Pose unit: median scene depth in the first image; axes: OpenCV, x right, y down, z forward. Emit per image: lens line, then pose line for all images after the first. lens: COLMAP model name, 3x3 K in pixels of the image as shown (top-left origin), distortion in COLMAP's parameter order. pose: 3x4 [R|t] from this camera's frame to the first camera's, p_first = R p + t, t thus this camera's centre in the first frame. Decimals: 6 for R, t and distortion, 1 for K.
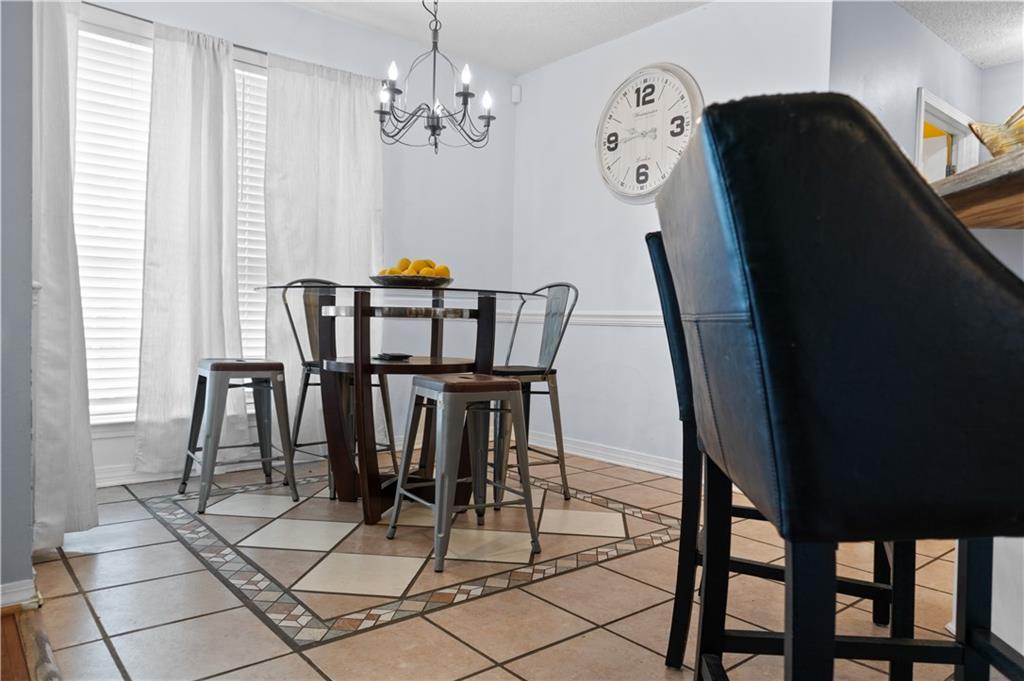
lens RADIAL K [[693.7, 0, 512.0], [0, 693.7, 340.5], [0, 0, 1]] dist [0.001432, -0.004523]
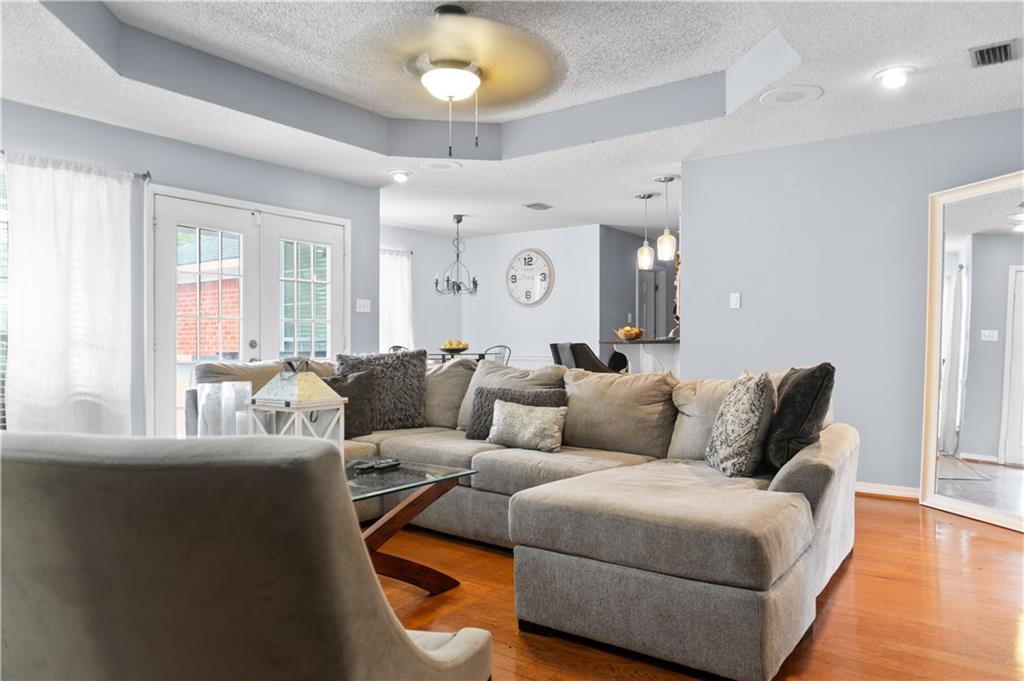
lens RADIAL K [[693.7, 0, 512.0], [0, 693.7, 340.5], [0, 0, 1]] dist [0.001432, -0.004523]
pose [[0.968972, -0.032840, 0.244977, -0.442832], [0.035835, 0.999327, -0.007779, -0.070515], [-0.244557, 0.016316, 0.969498, -1.249348]]
